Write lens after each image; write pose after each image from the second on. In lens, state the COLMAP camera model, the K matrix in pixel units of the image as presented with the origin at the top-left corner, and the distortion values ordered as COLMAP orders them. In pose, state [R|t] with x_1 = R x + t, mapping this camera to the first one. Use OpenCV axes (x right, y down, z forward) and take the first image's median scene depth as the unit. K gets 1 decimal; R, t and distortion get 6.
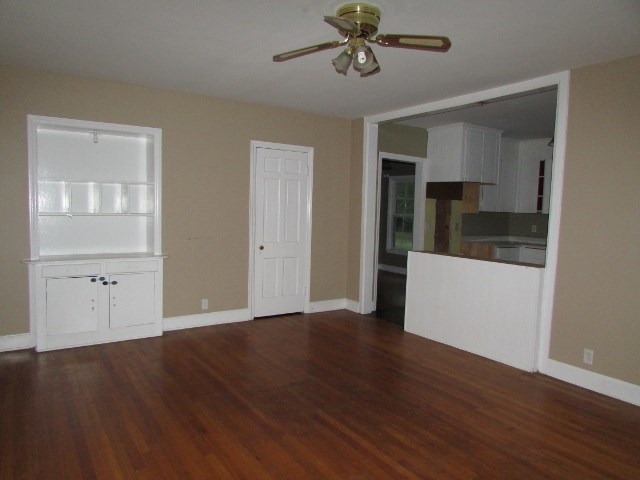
lens RADIAL K [[461.8, 0, 317.0], [0, 461.8, 248.8], [0, 0, 1]] dist [0.006118, 0.003130]
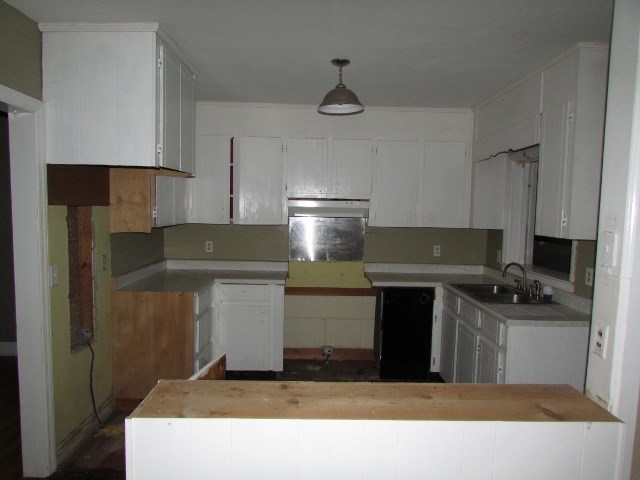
lens RADIAL K [[461.8, 0, 317.0], [0, 461.8, 248.8], [0, 0, 1]] dist [0.006118, 0.003130]
pose [[0.517427, -0.106208, 0.849111, 0.011172], [0.086192, 0.993690, 0.071769, -0.078477], [-0.851376, 0.036051, 0.523316, 0.583985]]
